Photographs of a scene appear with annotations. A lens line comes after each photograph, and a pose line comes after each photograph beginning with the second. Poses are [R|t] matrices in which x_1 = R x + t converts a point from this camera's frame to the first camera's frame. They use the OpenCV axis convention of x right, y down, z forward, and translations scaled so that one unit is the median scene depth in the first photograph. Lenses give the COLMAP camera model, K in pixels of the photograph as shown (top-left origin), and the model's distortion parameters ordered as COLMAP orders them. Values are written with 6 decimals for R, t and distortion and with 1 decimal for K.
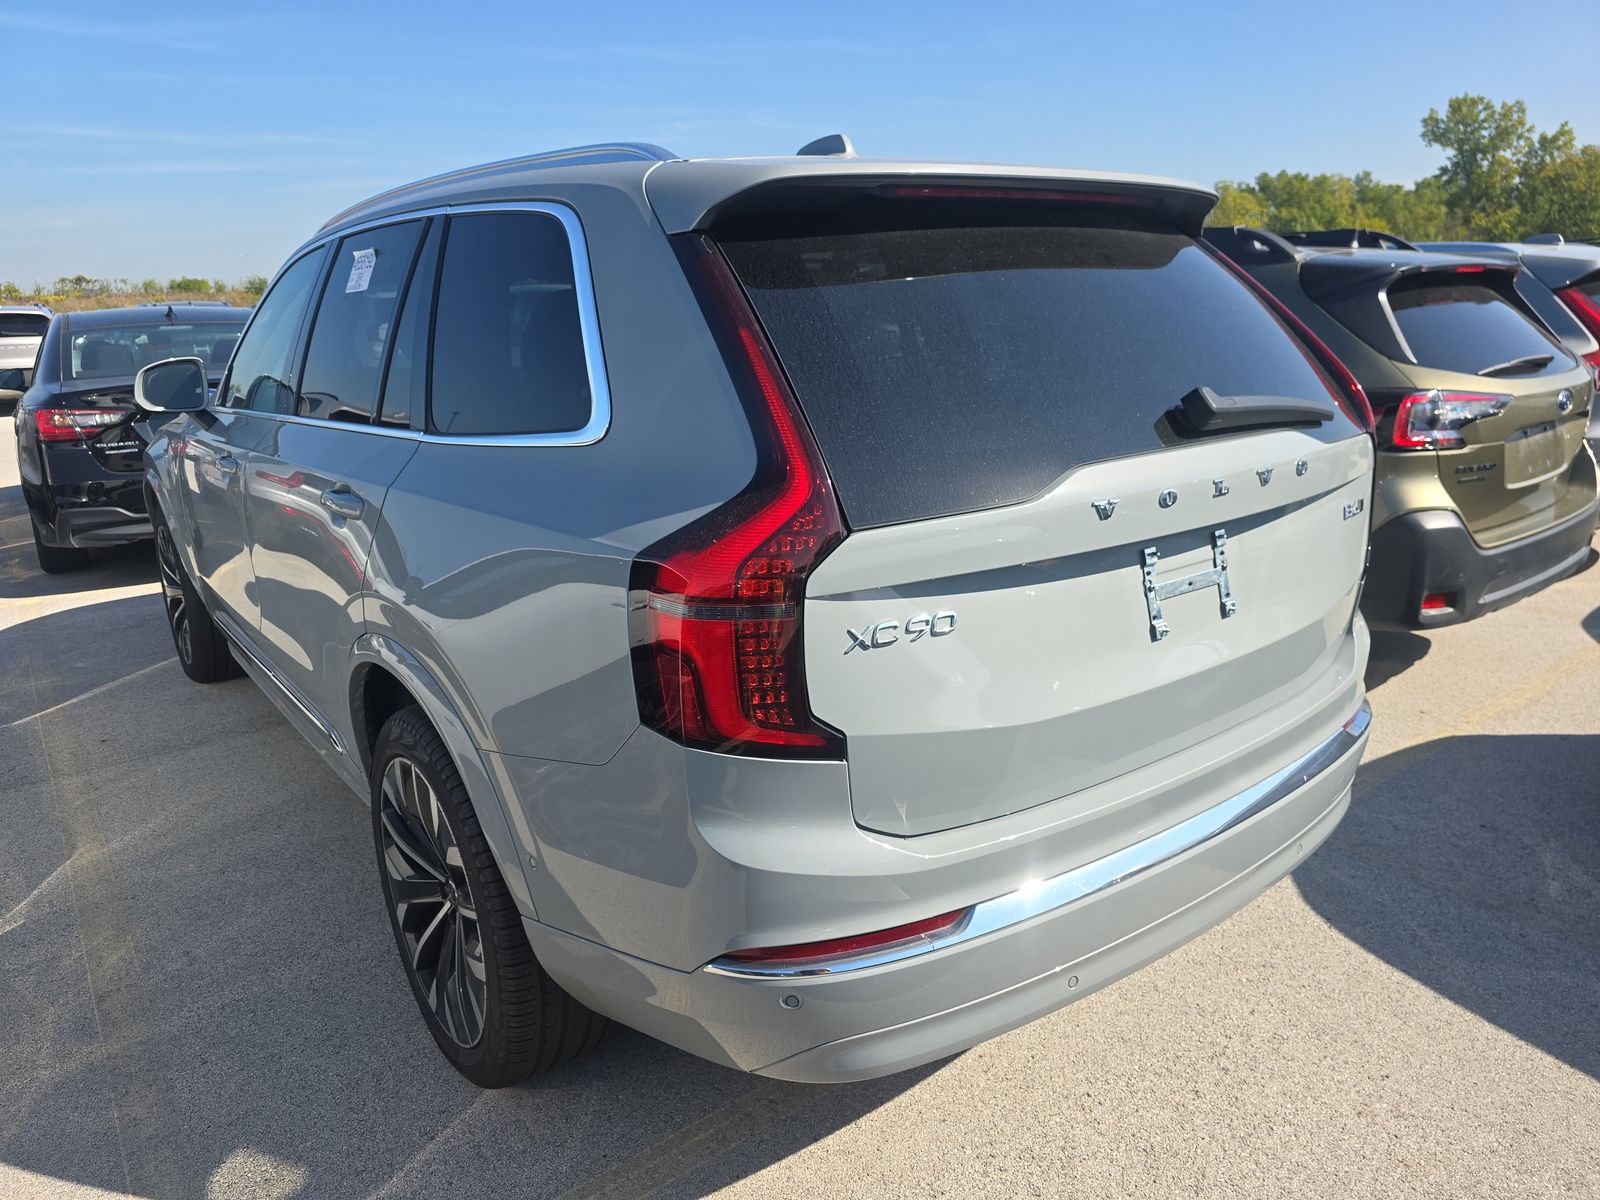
lens RADIAL K [[1078.3, 0, 799.8], [0, 1078.3, 589.9], [0, 0, 1]] dist [0.039168, -0.027689]
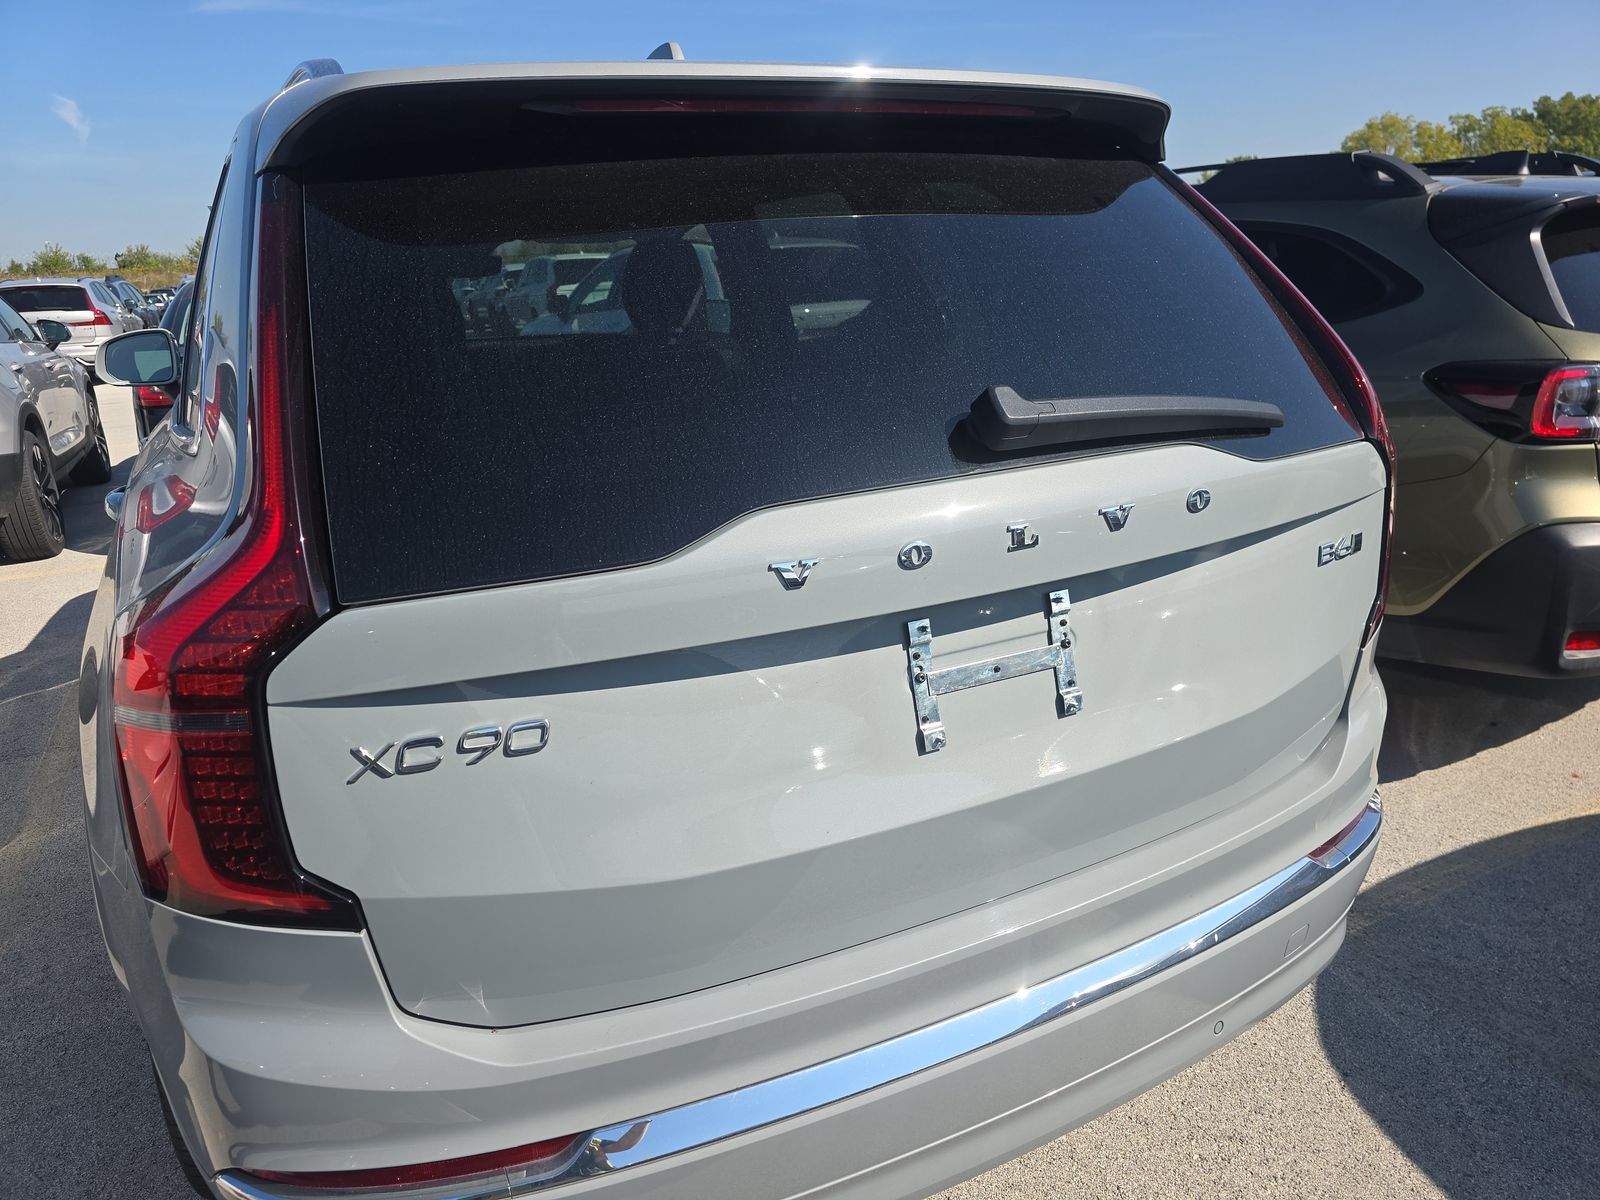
lens RADIAL K [[1078.3, 0, 794.0], [0, 1078.3, 588.0], [0, 0, 1]] dist [0.039168, -0.027689]
pose [[0.982851, 0.036757, -0.180701, 0.286846], [-0.030078, 0.998764, 0.039562, -0.065426], [0.181932, -0.033448, 0.982742, 0.242684]]
